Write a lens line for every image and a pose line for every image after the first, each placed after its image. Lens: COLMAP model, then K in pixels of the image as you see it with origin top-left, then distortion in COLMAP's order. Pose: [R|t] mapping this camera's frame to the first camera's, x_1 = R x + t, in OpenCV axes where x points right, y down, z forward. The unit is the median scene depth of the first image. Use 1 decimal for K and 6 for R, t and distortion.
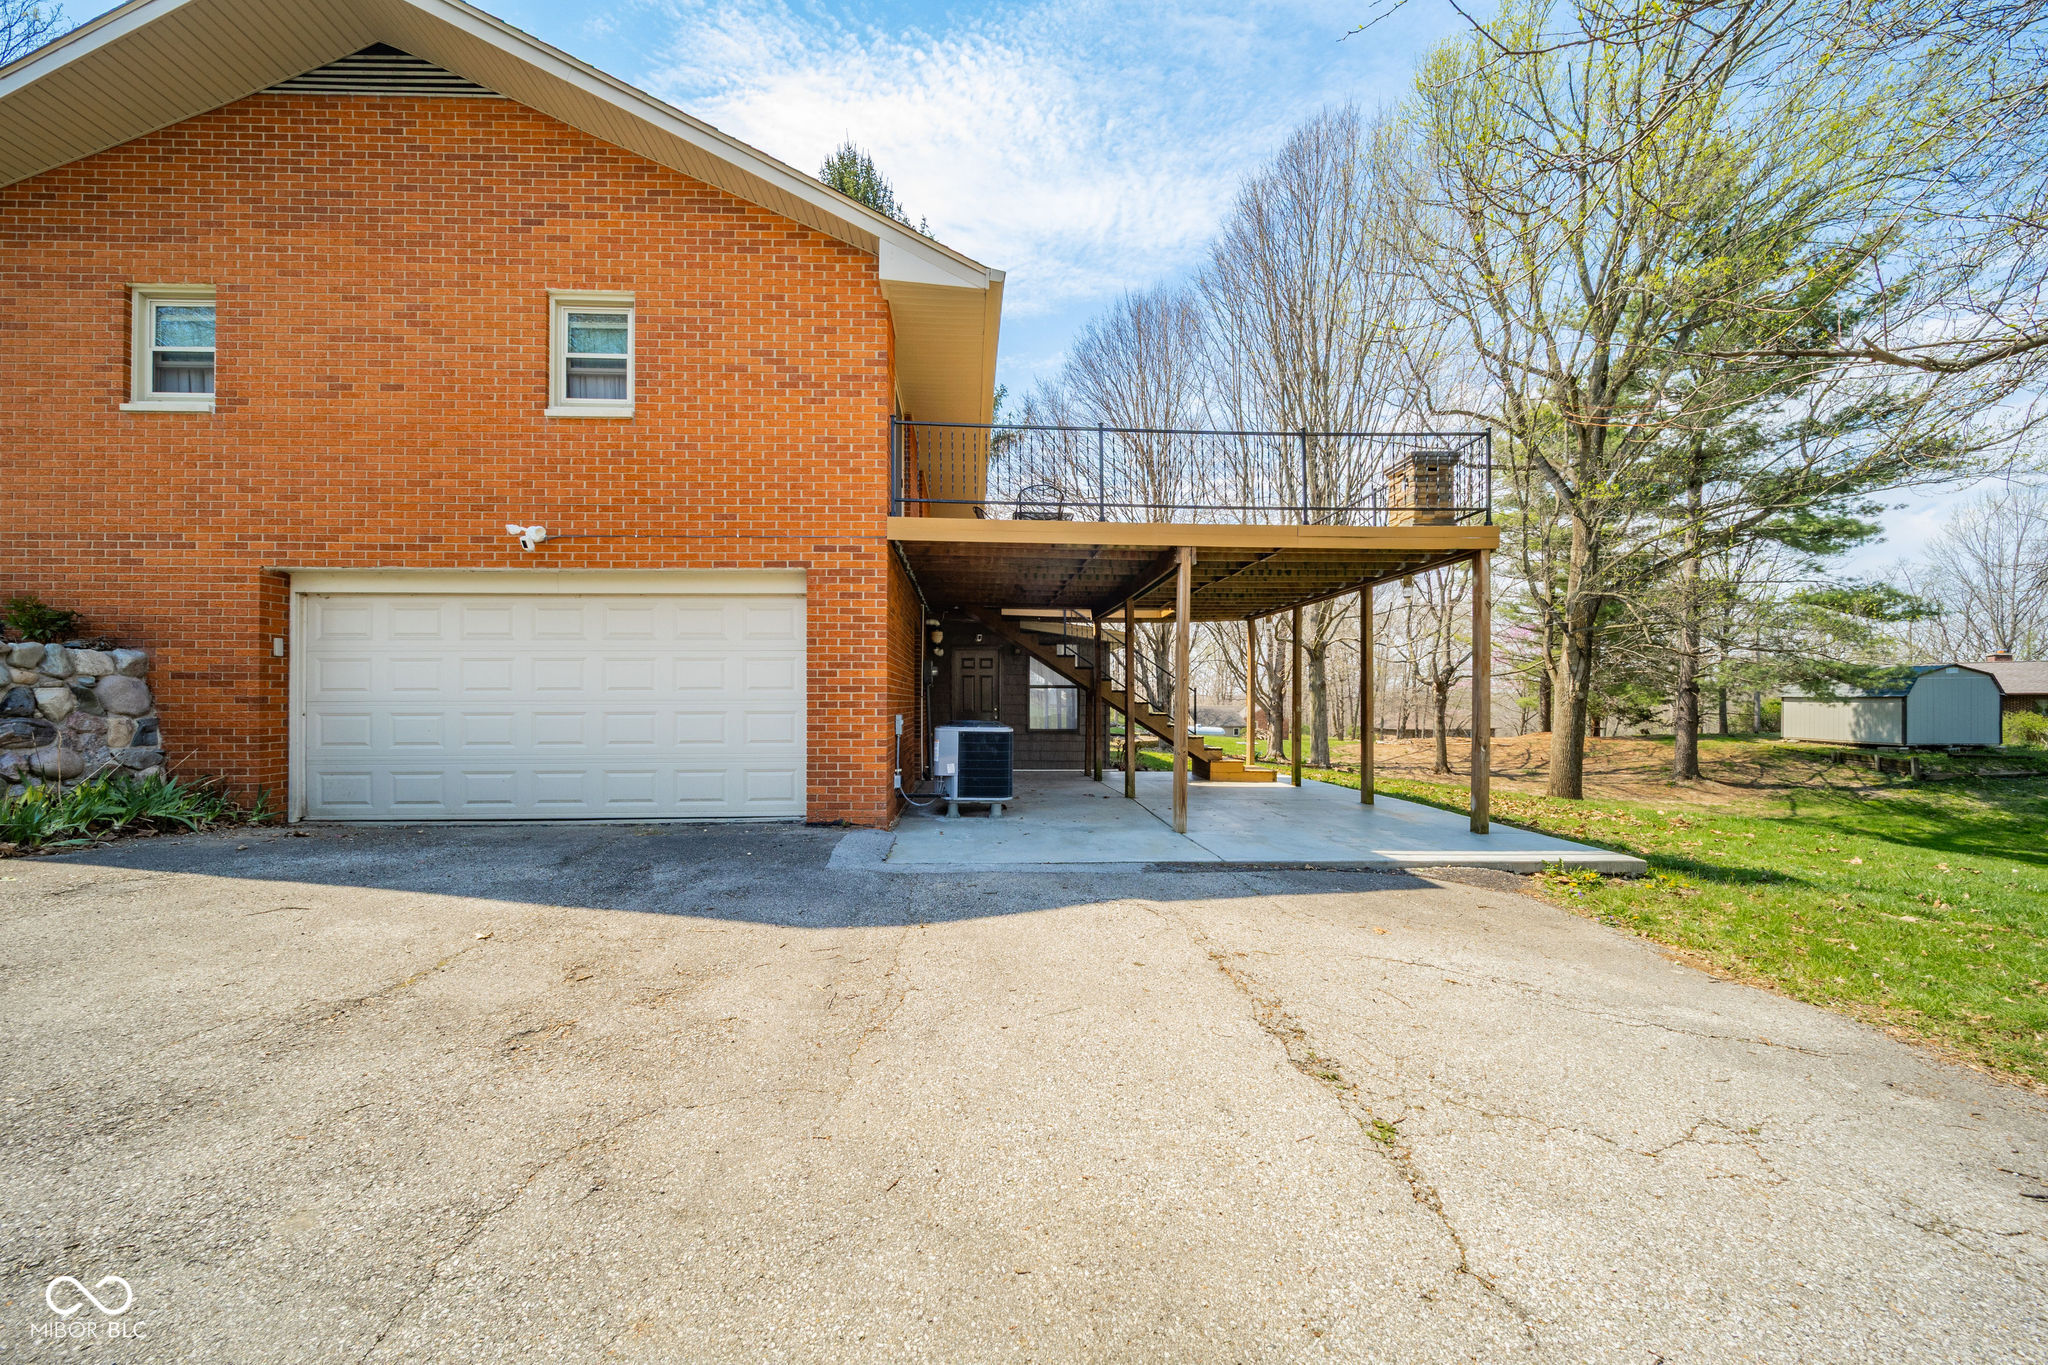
lens RADIAL K [[702.6, 0, 1017.8], [0, 702.6, 689.0], [0, 0, 1]] dist [-0.004432, -0.000499]
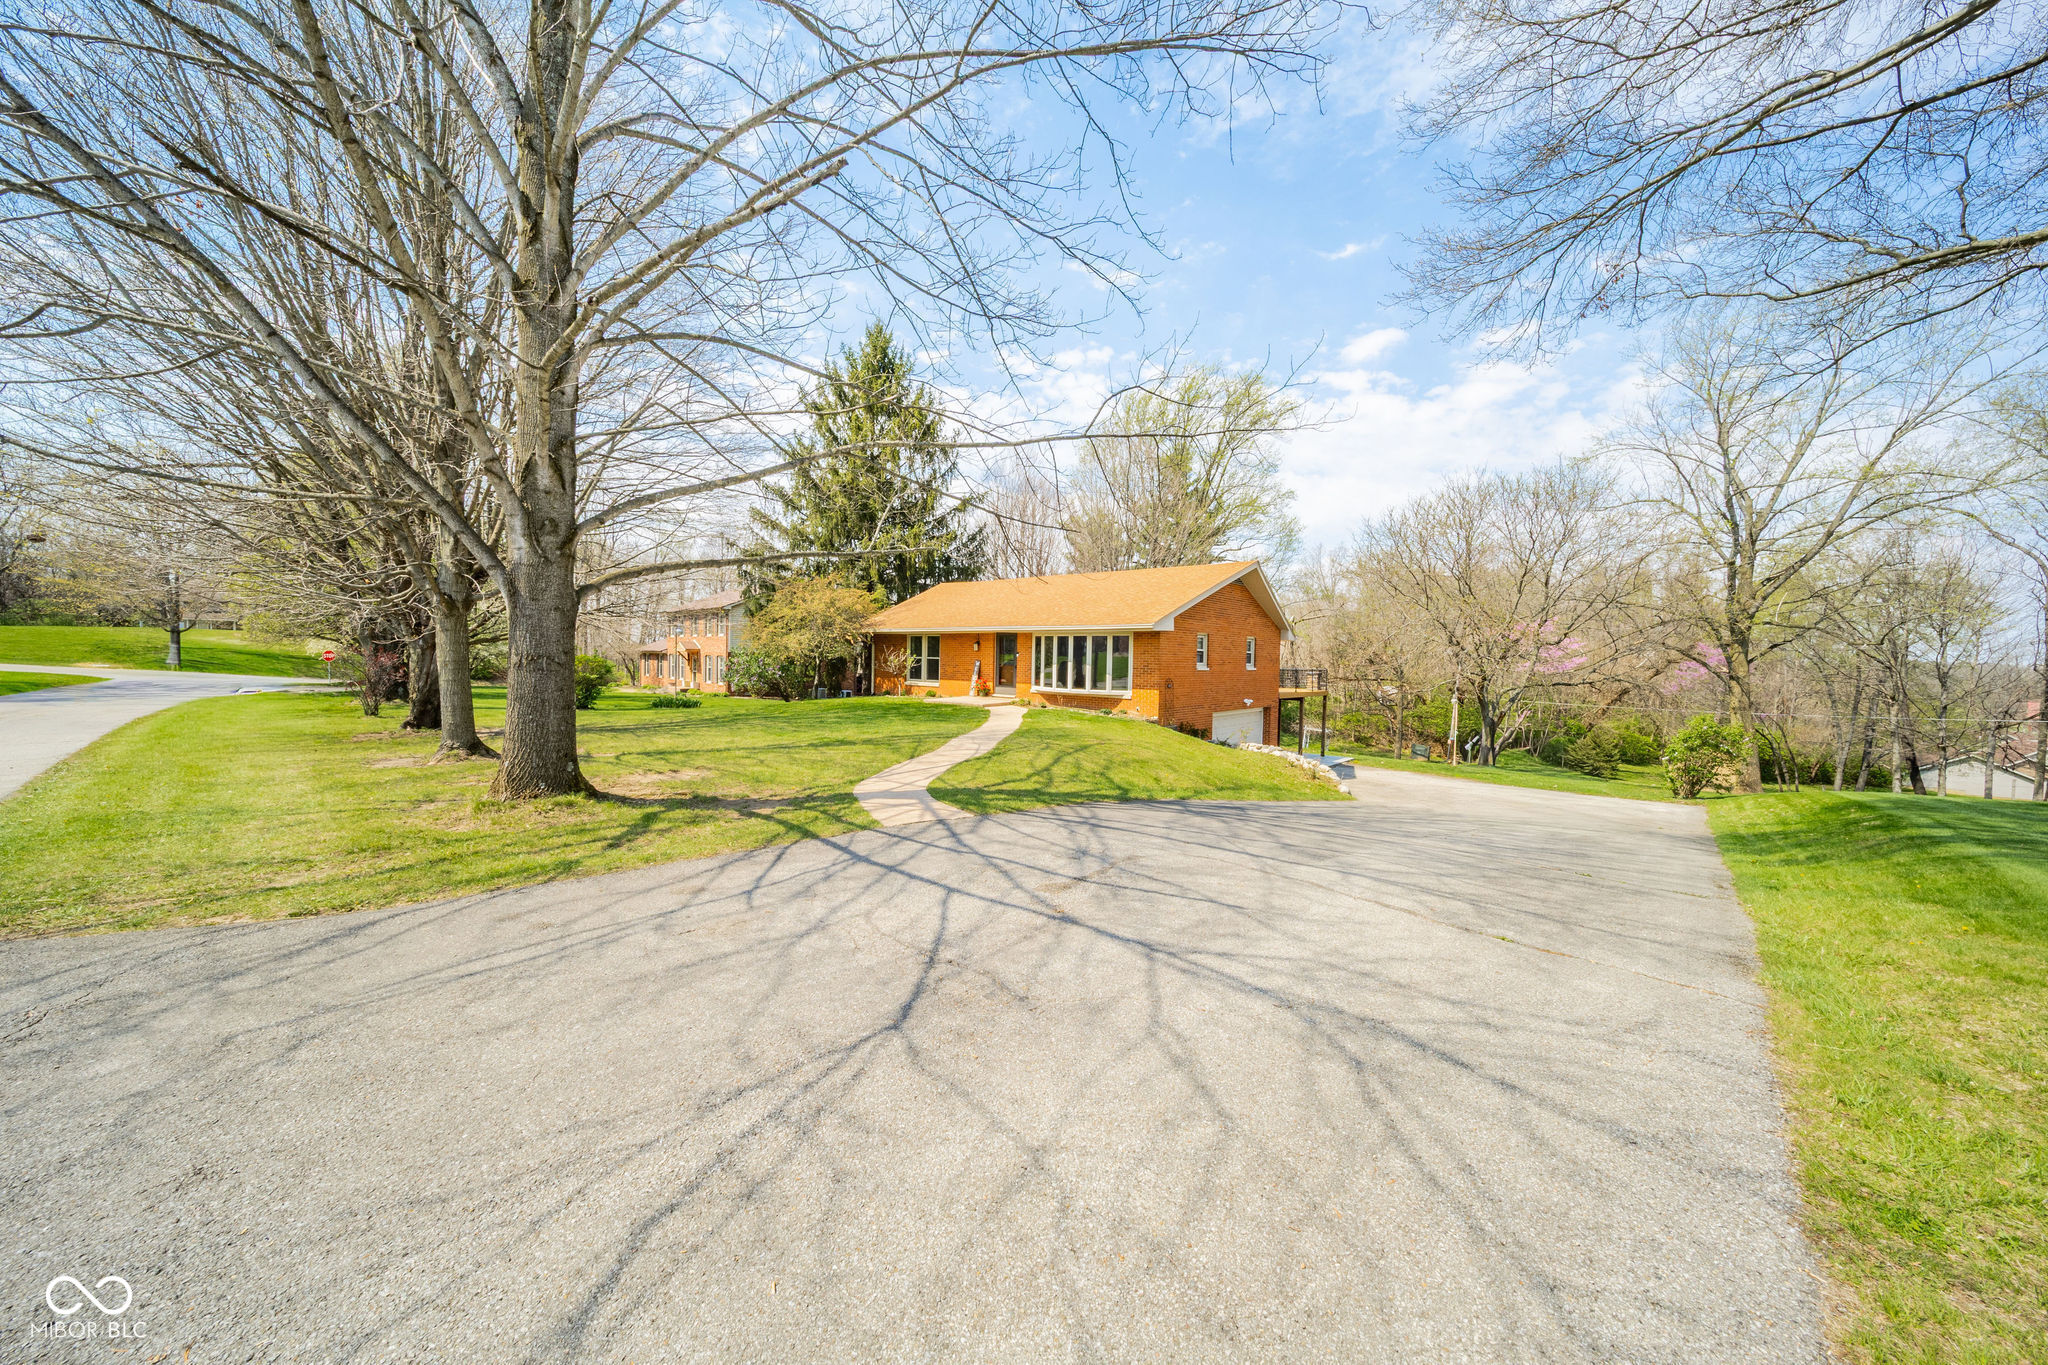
lens RADIAL K [[702.6, 0, 1017.8], [0, 702.6, 689.0], [0, 0, 1]] dist [-0.004432, -0.000499]
pose [[0.675247, -0.029539, 0.737000, -4.280173], [-0.005075, 0.998988, 0.044688, -0.446679], [-0.737574, -0.033916, 0.674414, -0.638720]]
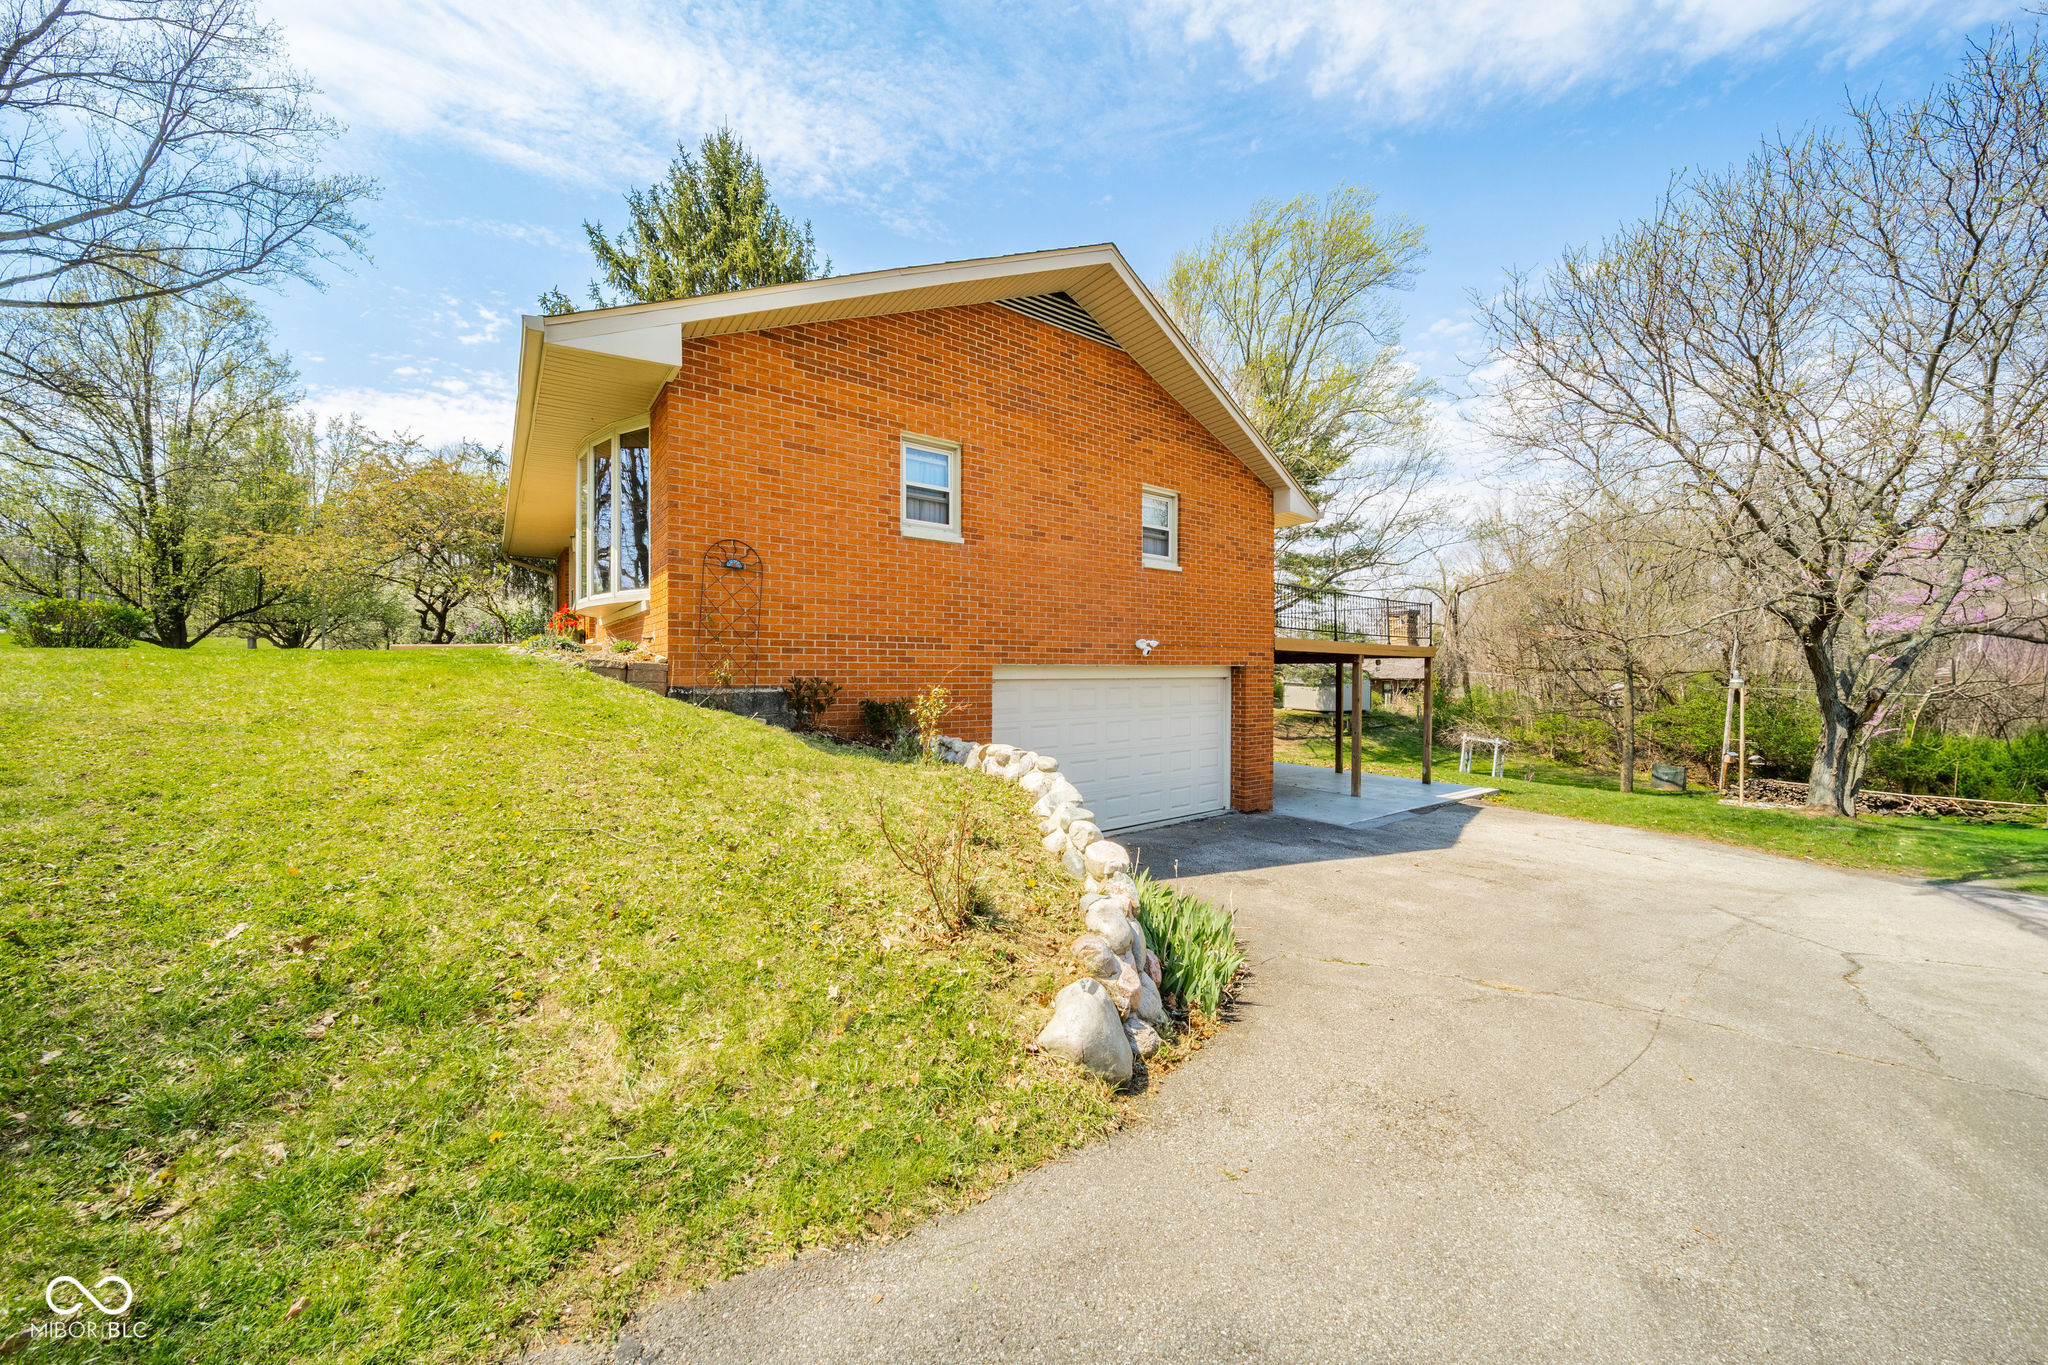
lens RADIAL K [[702.6, 0, 1017.8], [0, 702.6, 689.0], [0, 0, 1]] dist [-0.004432, -0.000499]
pose [[0.826693, -0.017734, 0.562374, -1.803595], [-0.000032, 0.999502, 0.031565, -0.169470], [-0.562653, -0.026112, 0.826281, -0.138383]]
